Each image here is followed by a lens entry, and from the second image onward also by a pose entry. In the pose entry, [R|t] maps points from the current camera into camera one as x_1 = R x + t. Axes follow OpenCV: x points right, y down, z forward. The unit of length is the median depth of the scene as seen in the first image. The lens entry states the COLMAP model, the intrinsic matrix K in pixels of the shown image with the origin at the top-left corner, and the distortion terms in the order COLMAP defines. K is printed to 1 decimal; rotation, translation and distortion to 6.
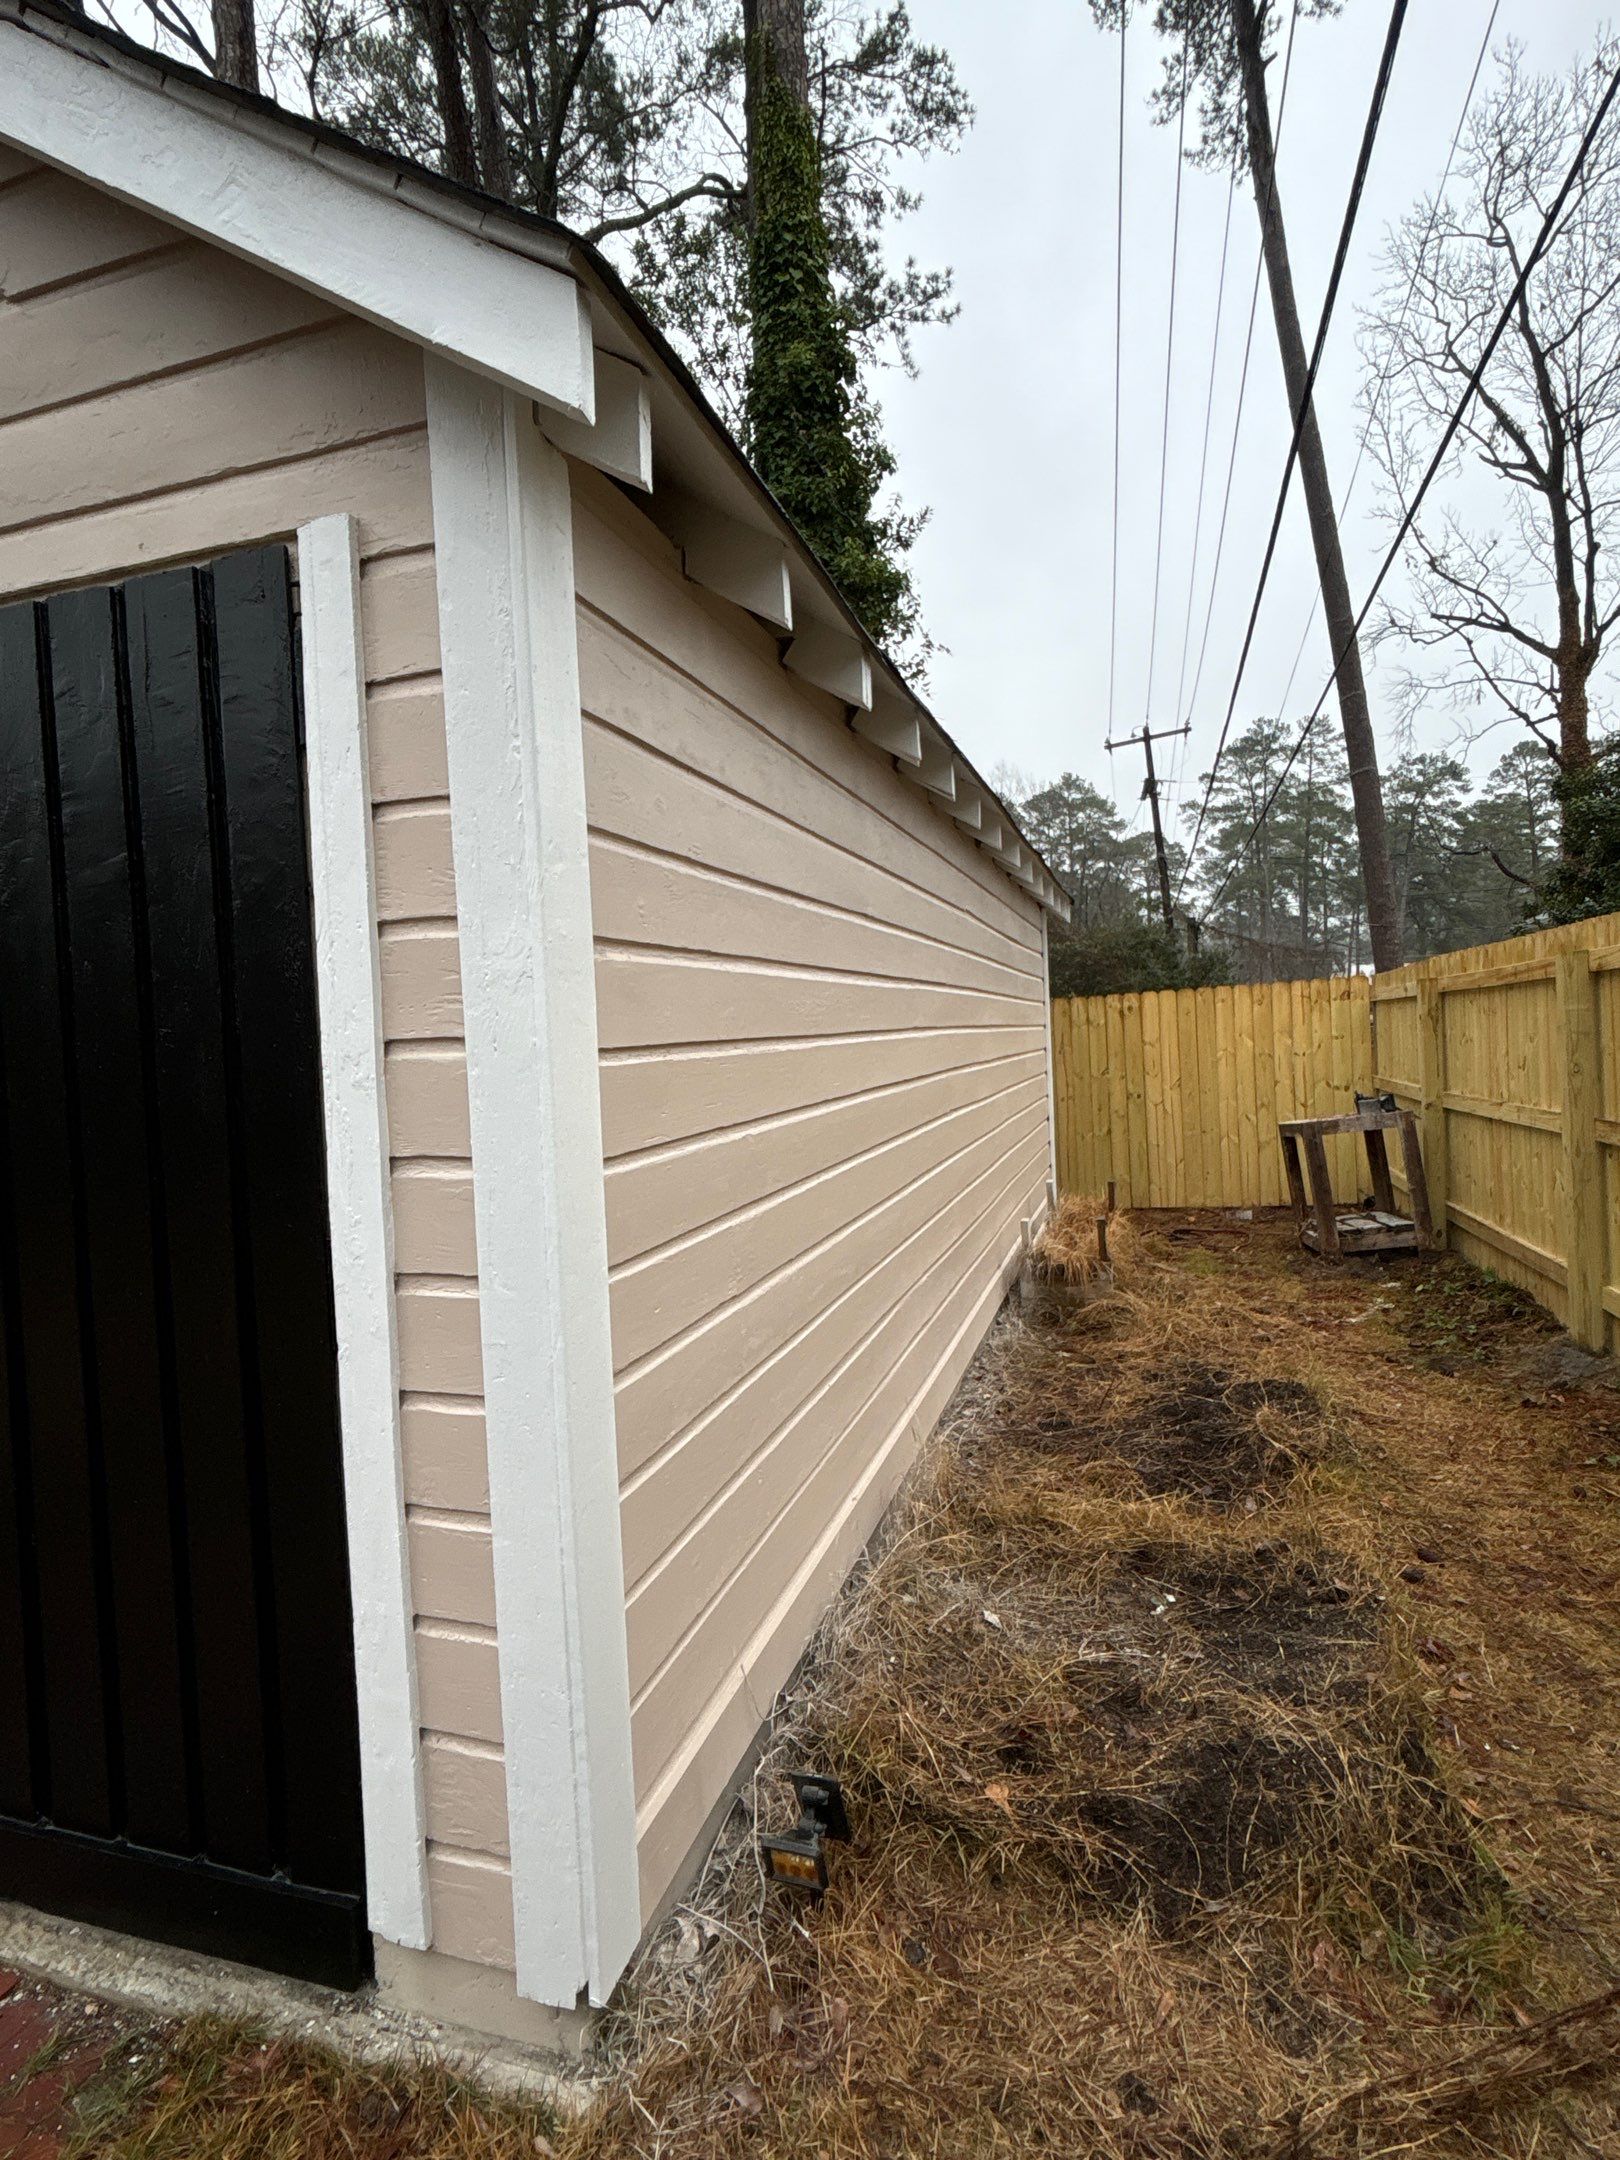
lens RADIAL K [[1114.7, 0, 810.6], [0, 1114.7, 1076.0], [0, 0, 1]] dist [-0.004725, 0.005791]
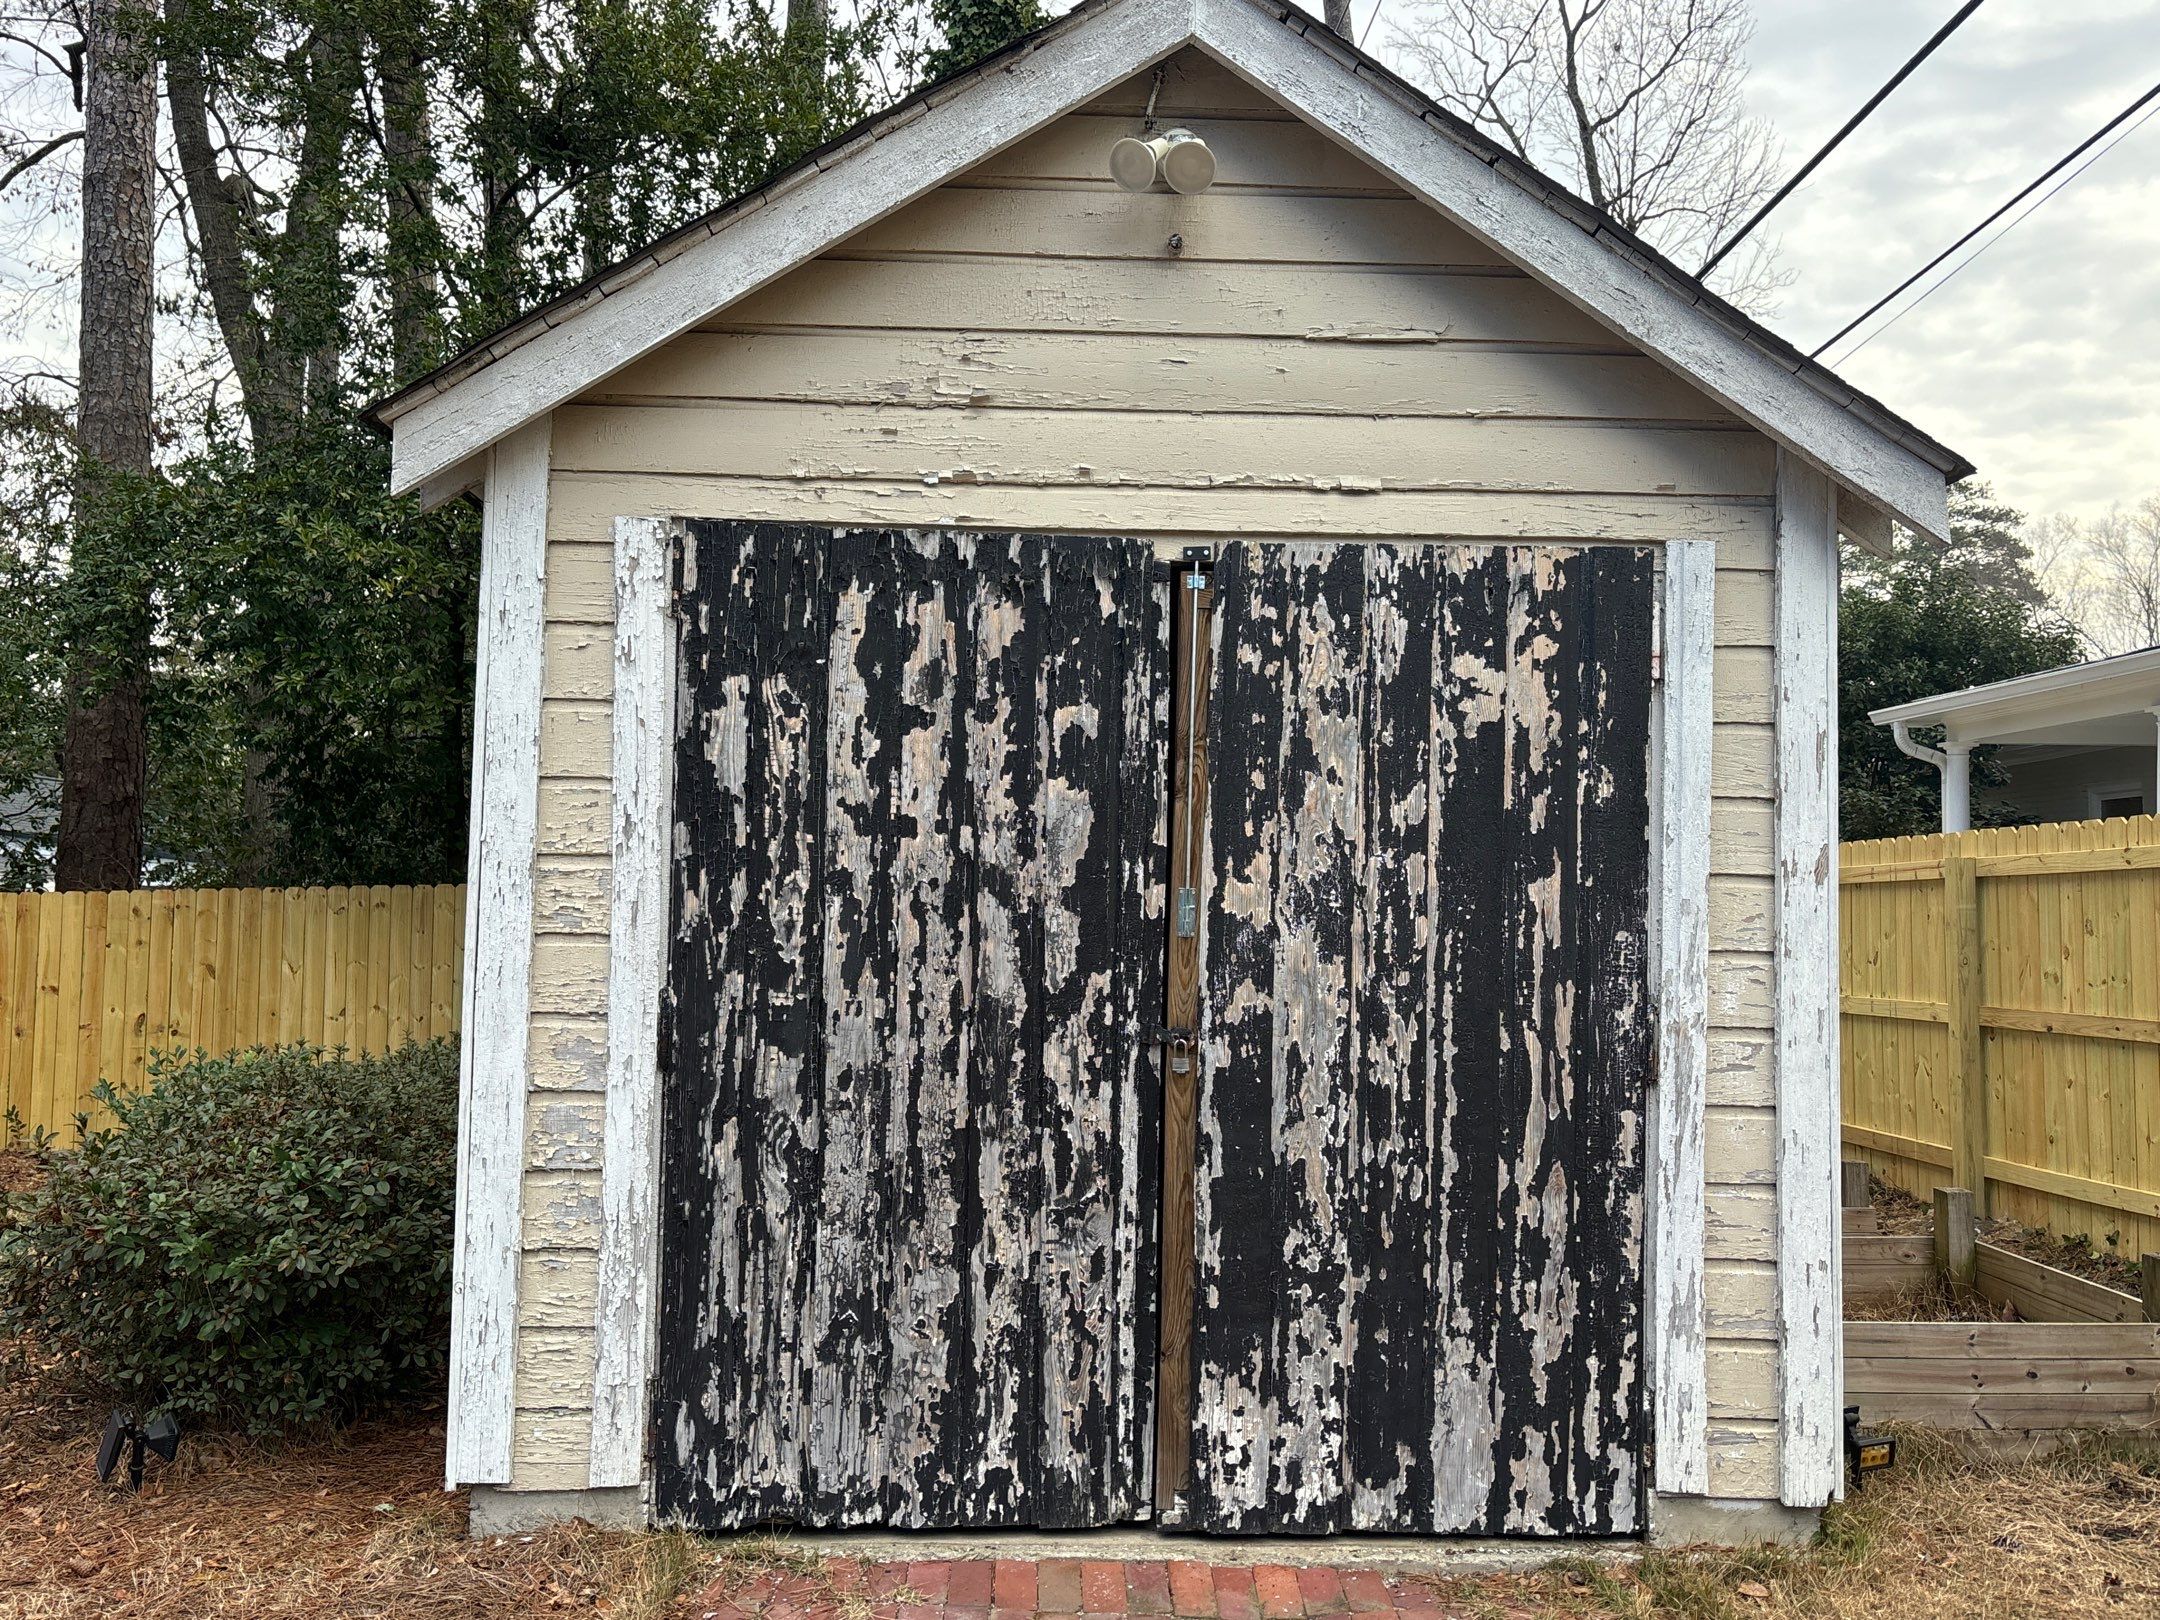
lens RADIAL K [[1729.4, 0, 1074.1], [0, 1729.4, 824.2], [0, 0, 1]] dist [0.030470, 0.003671]
pose [[0.940483, 0.072691, 0.331976, -0.103486], [-0.042940, 0.994445, -0.096102, 0.008795], [-0.337117, 0.076127, 0.938380, -0.049804]]
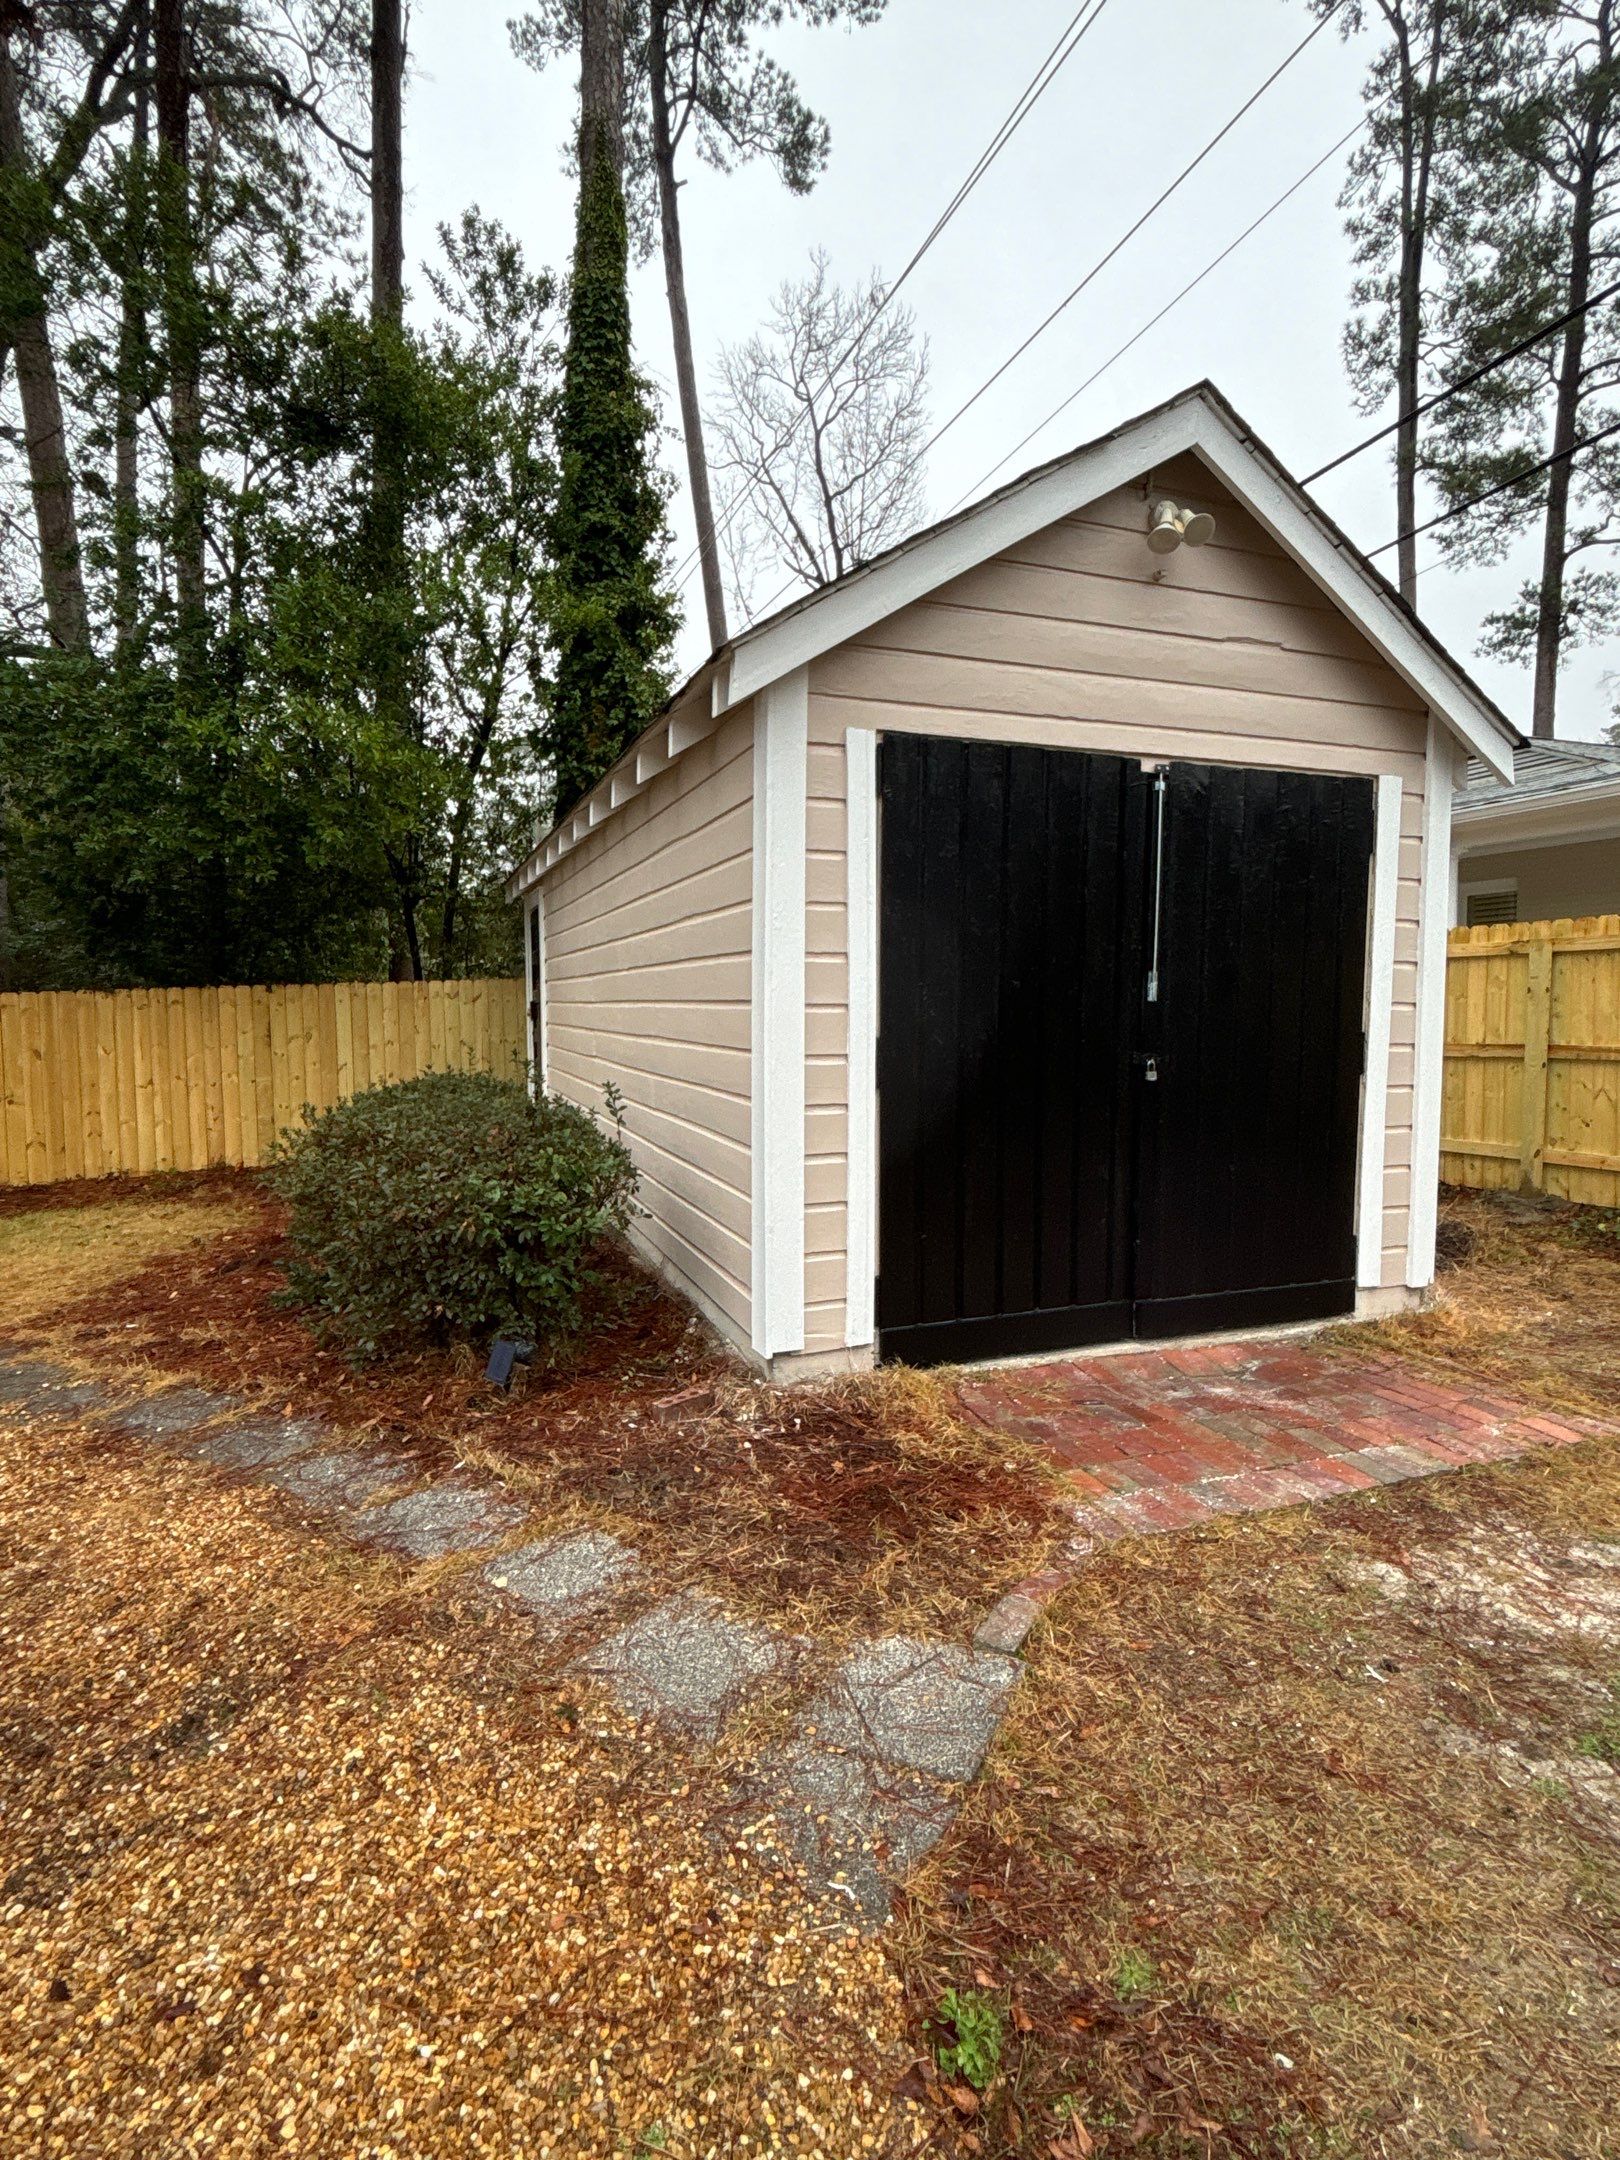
lens RADIAL K [[1114.7, 0, 816.0], [0, 1114.7, 1071.0], [0, 0, 1]] dist [-0.004725, 0.005791]
pose [[0.785201, 0.000823, 0.619240, -0.171738], [-0.007207, 0.999944, 0.007810, 0.012630], [-0.619198, -0.010596, 0.785163, -0.016094]]
